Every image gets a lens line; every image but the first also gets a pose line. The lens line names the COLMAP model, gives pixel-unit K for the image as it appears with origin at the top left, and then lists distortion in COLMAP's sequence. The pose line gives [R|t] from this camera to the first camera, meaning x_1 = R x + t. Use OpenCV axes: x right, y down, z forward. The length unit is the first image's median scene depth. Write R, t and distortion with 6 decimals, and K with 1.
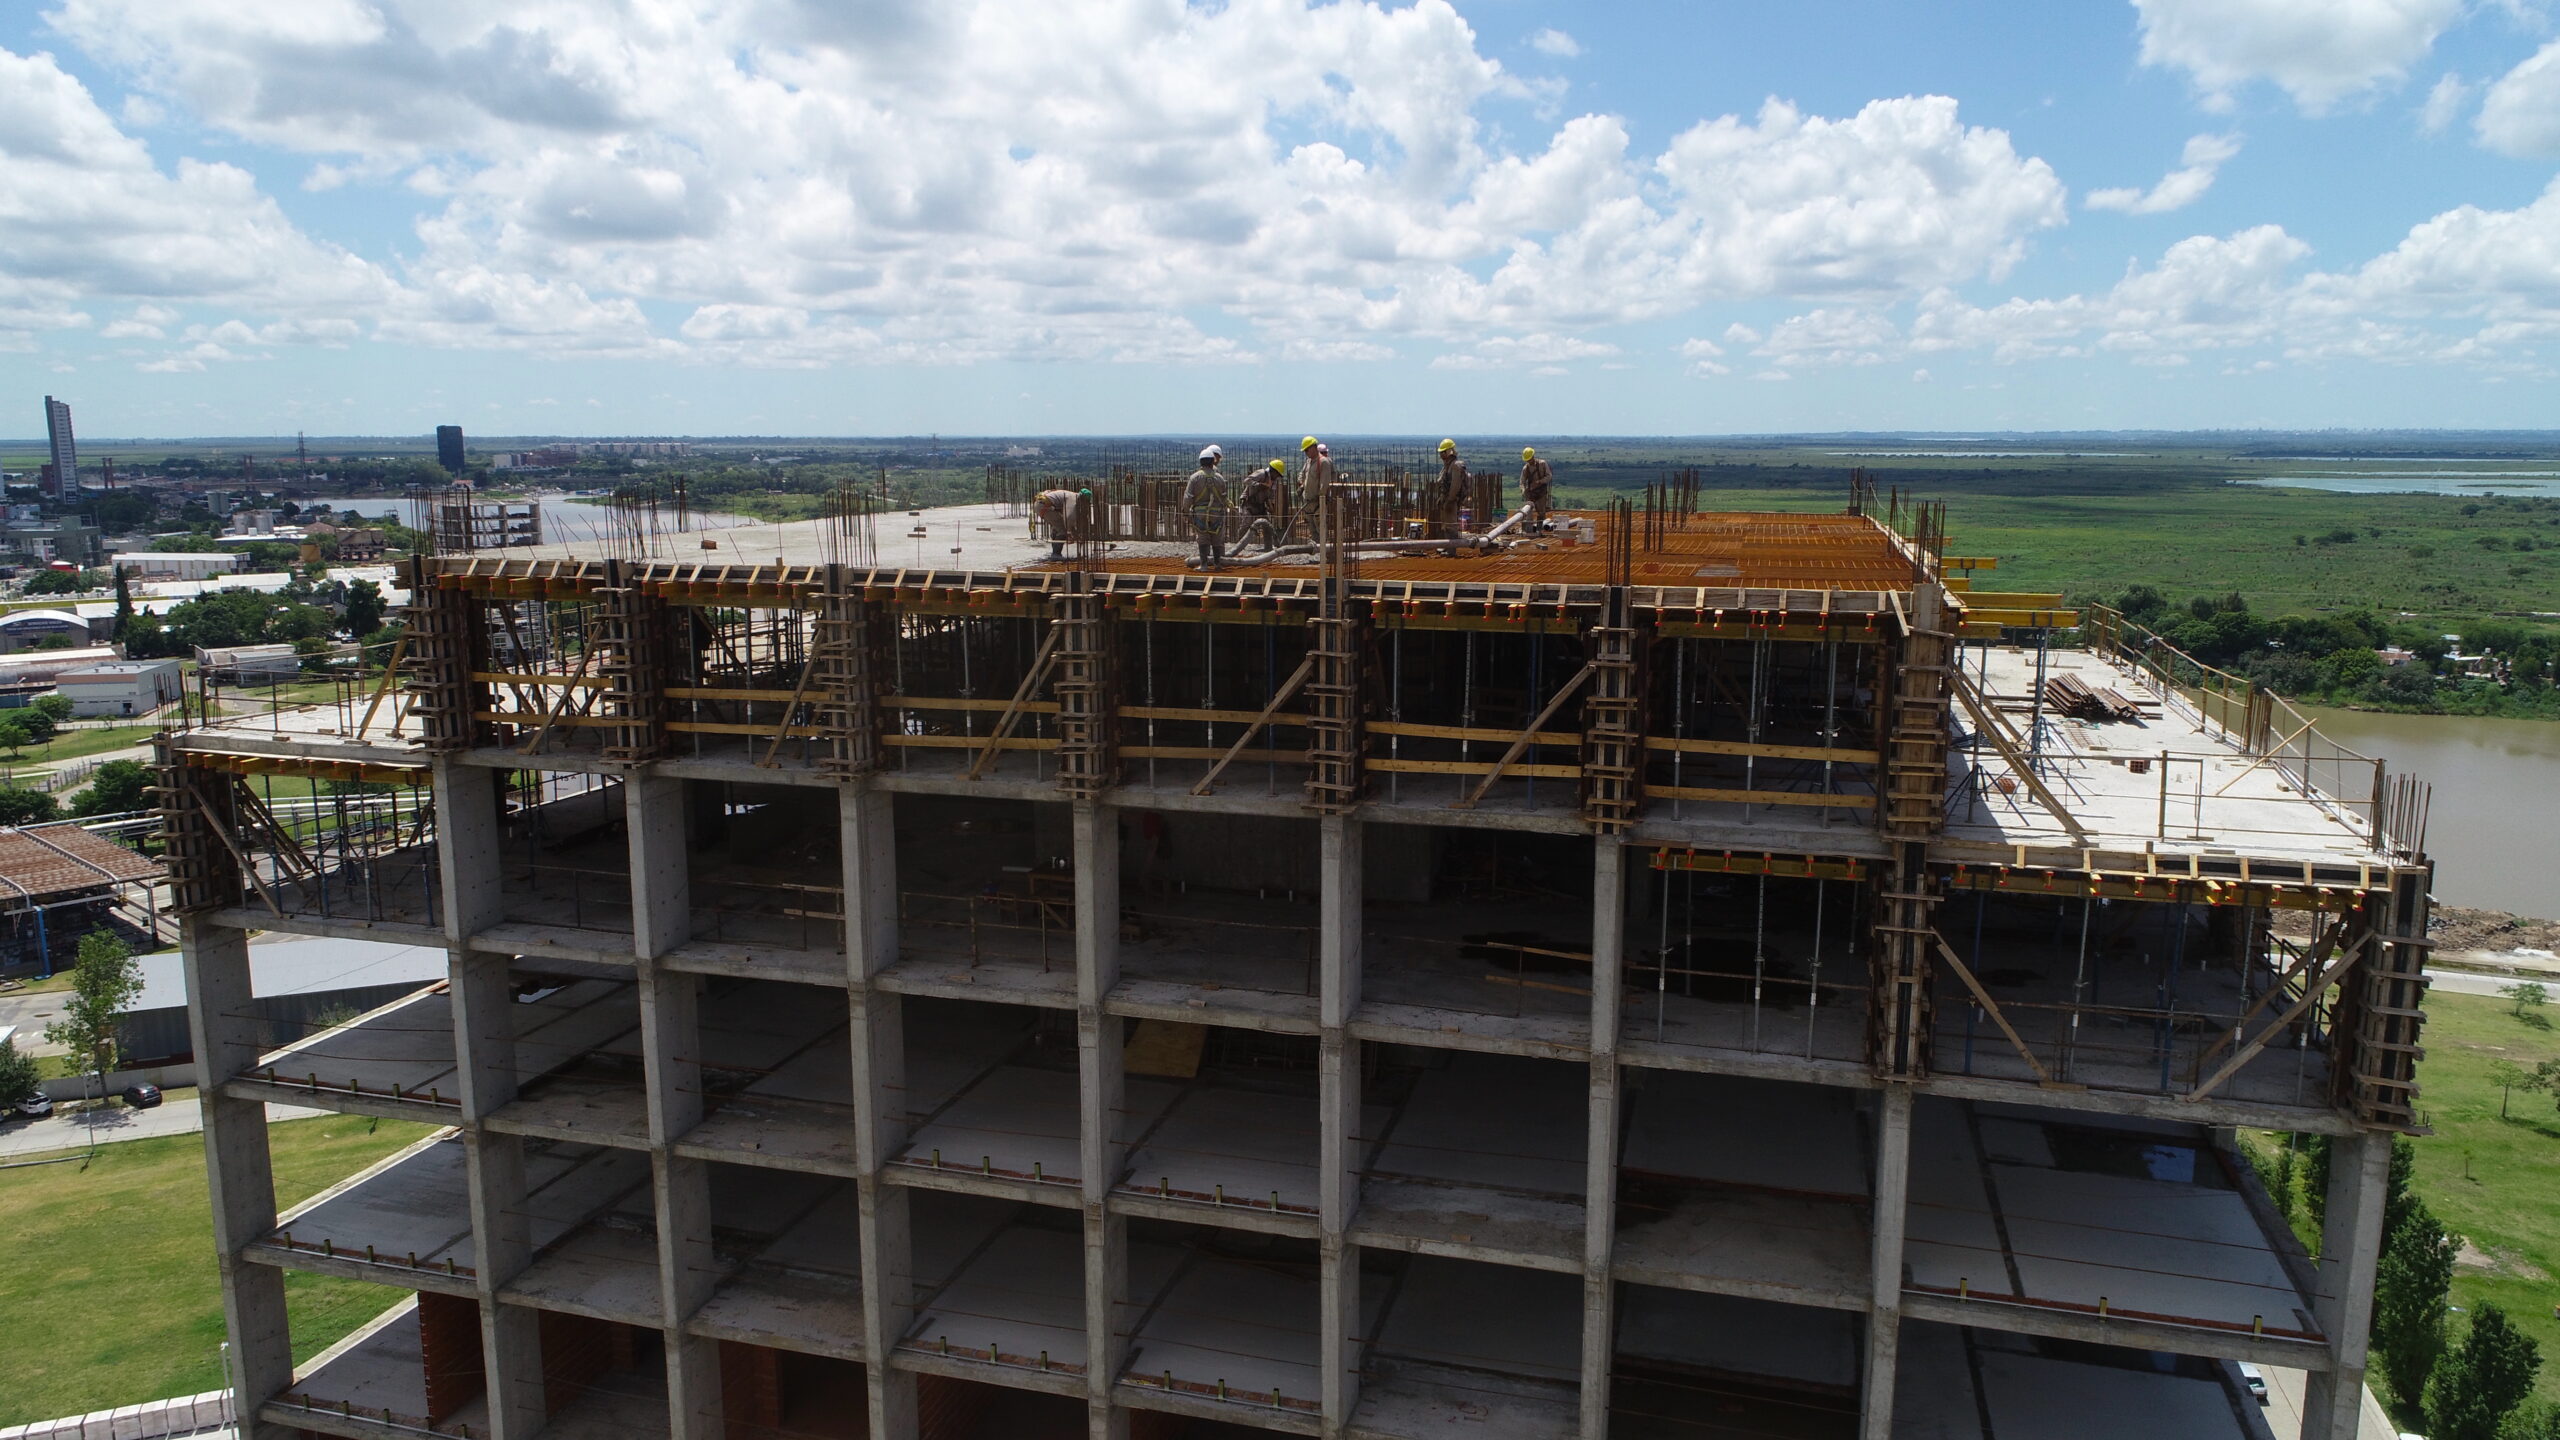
lens RADIAL K [[1709.4, 0, 1277.7], [0, 1709.4, 726.4], [0, 0, 1]] dist [-0.001760, -0.001508]
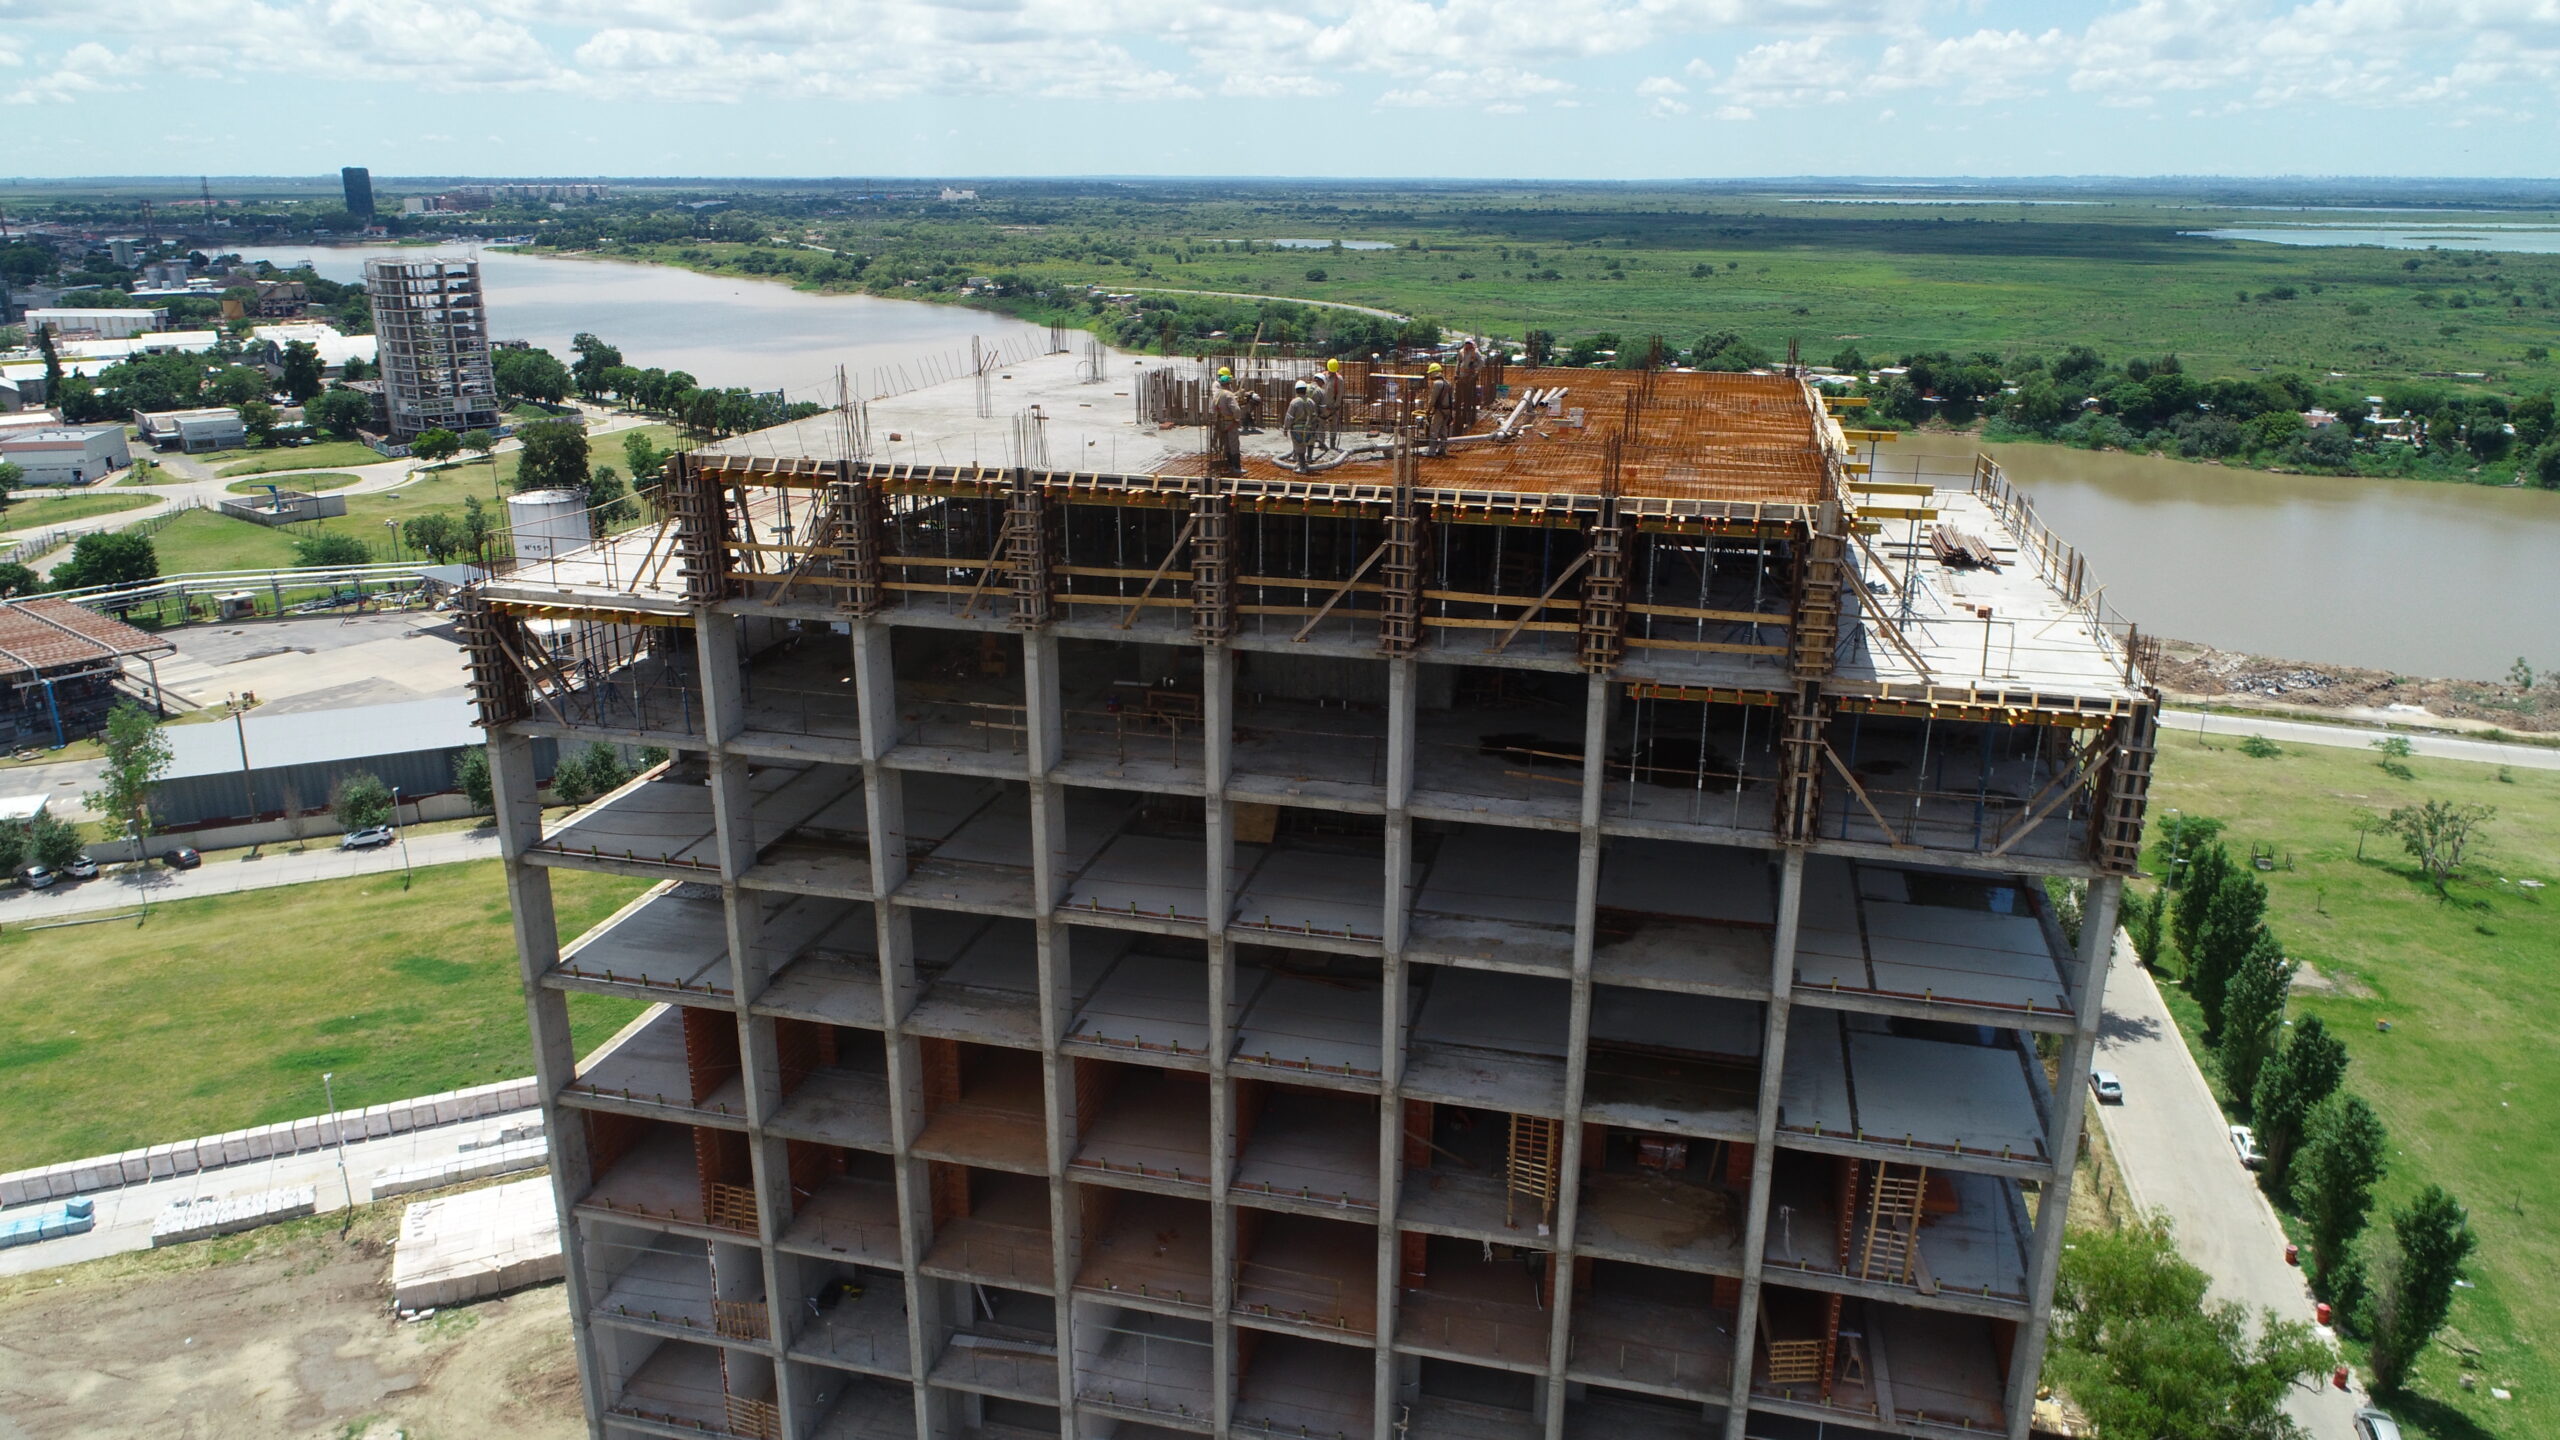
lens RADIAL K [[1705.1, 0, 1277.8], [0, 1705.1, 729.5], [0, 0, 1]] dist [-0.003125, -0.001442]
pose [[0.999461, -0.006550, 0.032181, -0.093973], [0.001844, 0.989553, 0.144157, -0.076594], [-0.032789, -0.144020, 0.989031, -0.312781]]
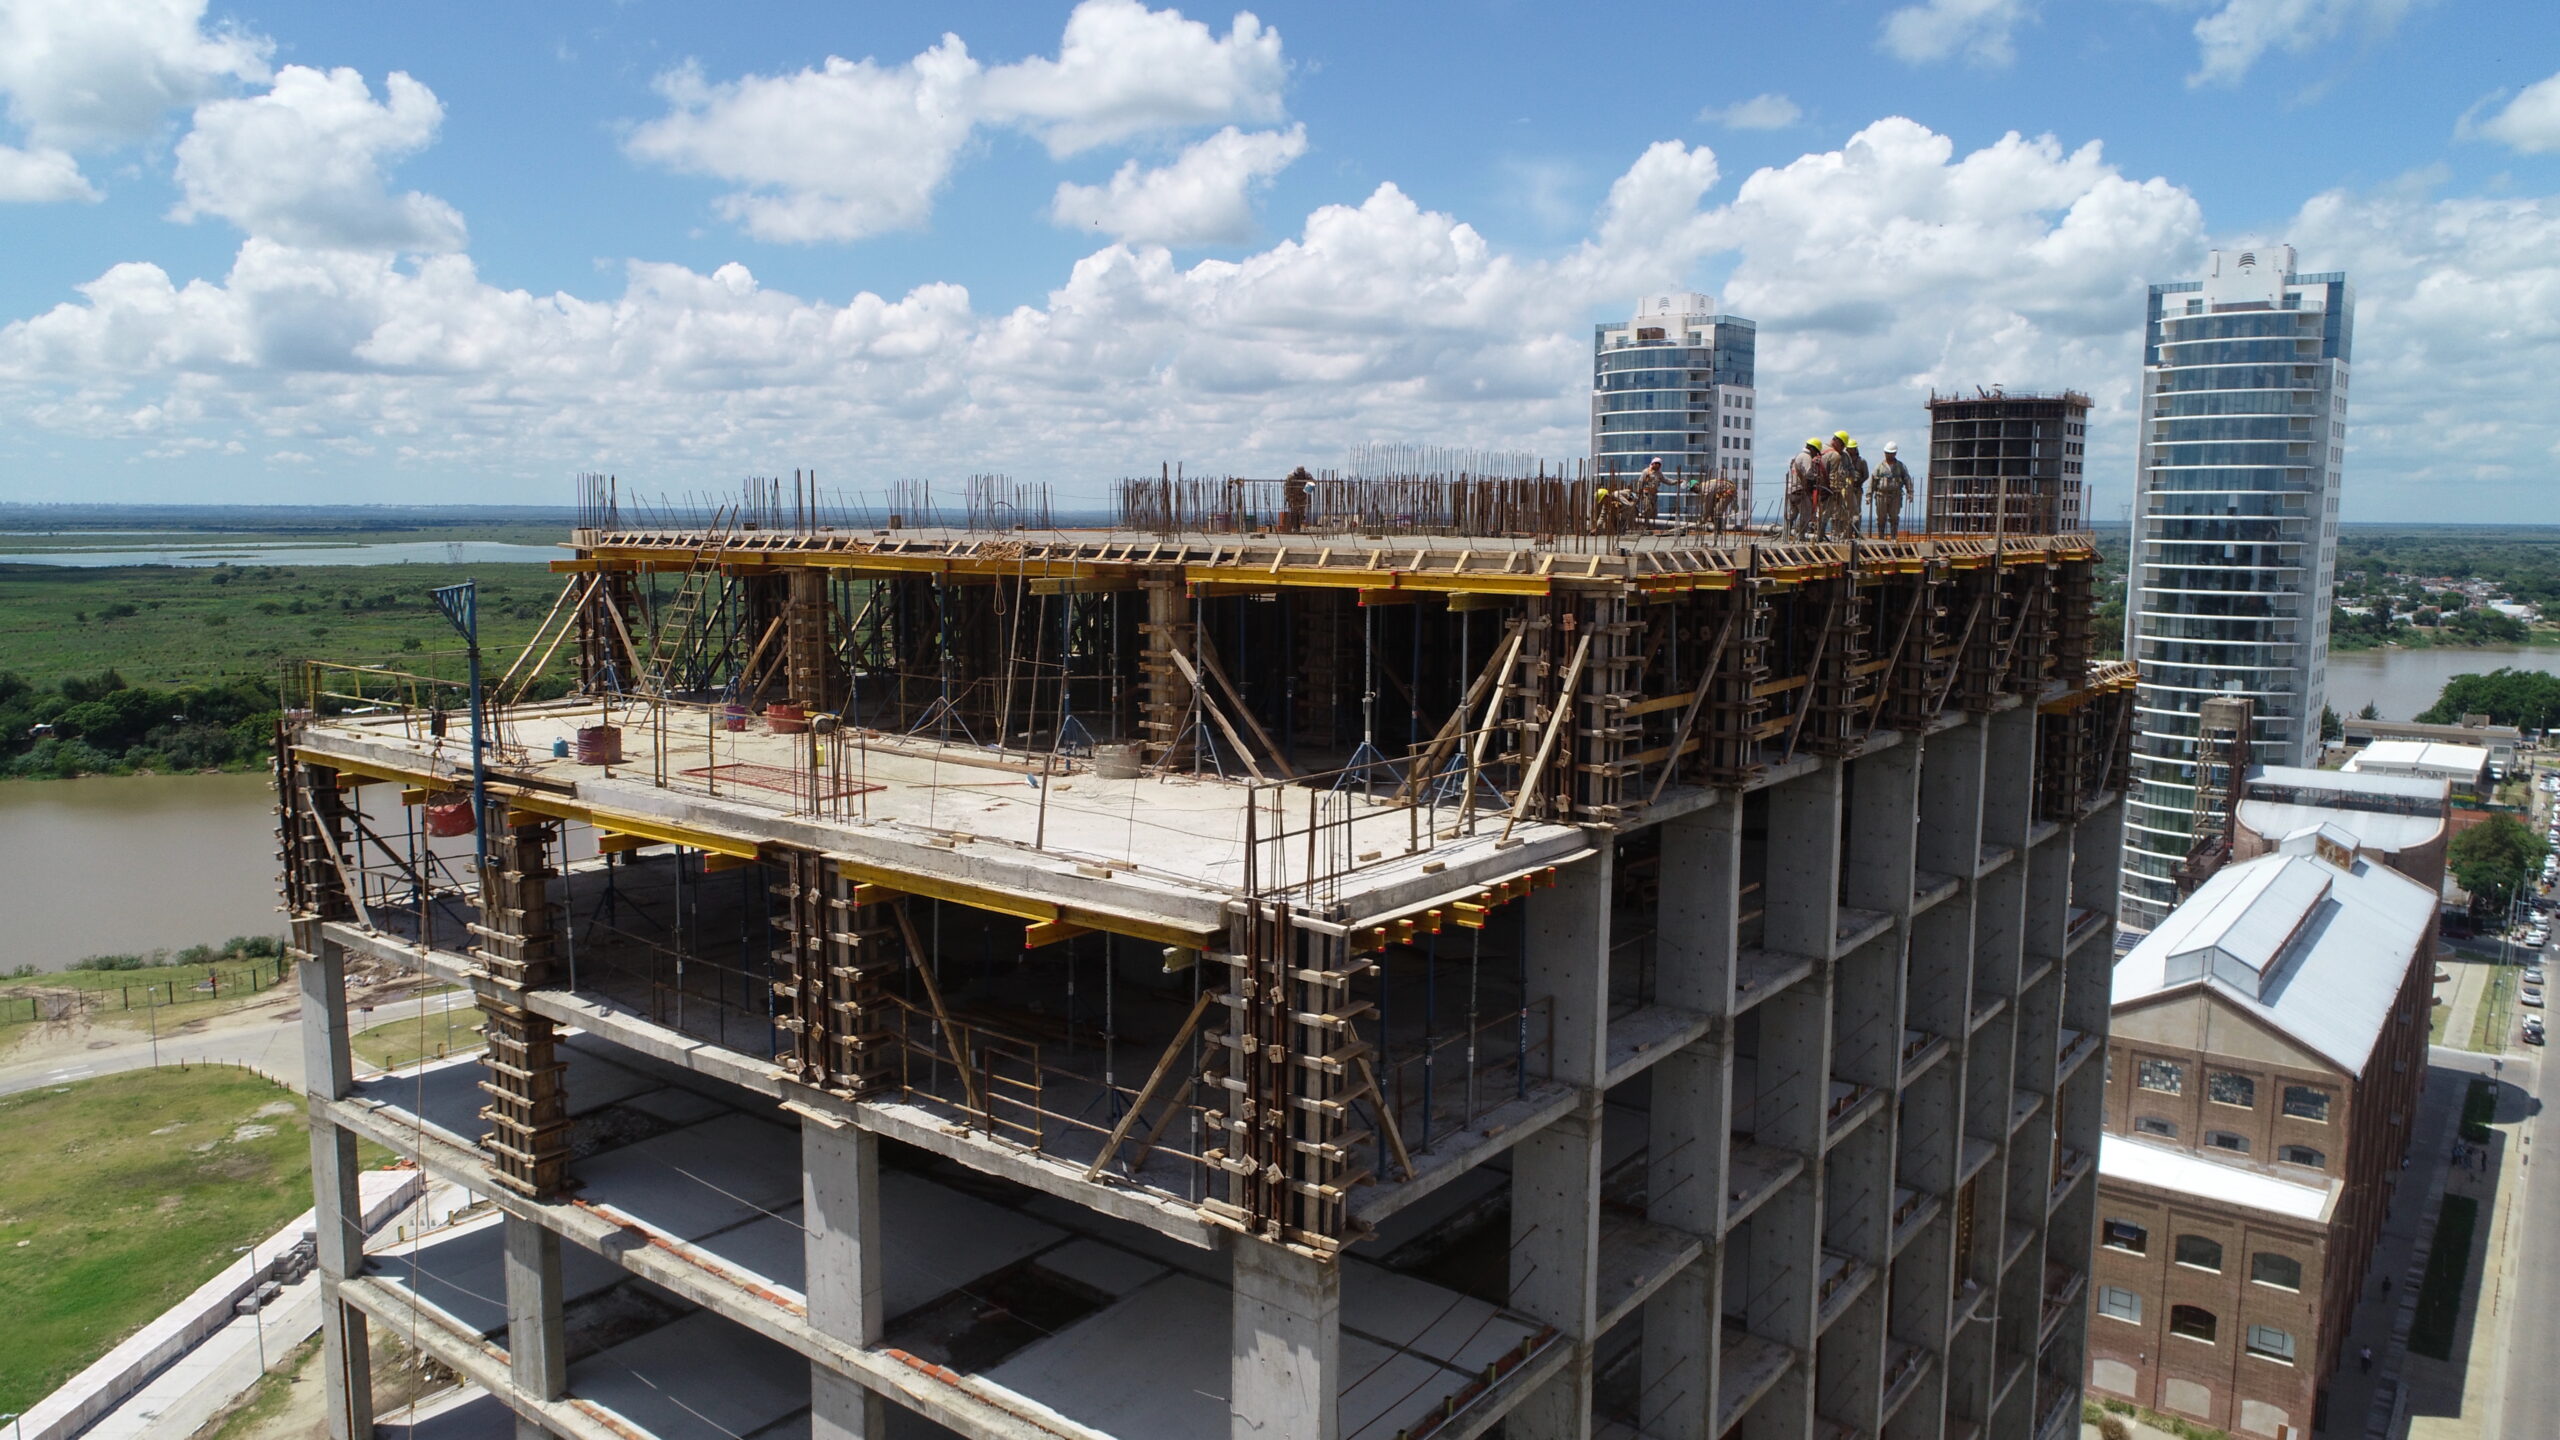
lens RADIAL K [[1705.1, 0, 1277.8], [0, 1705.1, 729.5], [0, 0, 1]] dist [-0.003125, -0.001442]
pose [[0.374092, -0.117569, 0.919909, -1.209830], [0.154467, 0.985975, 0.063197, -0.095552], [-0.914437, 0.118454, 0.387006, 0.840556]]
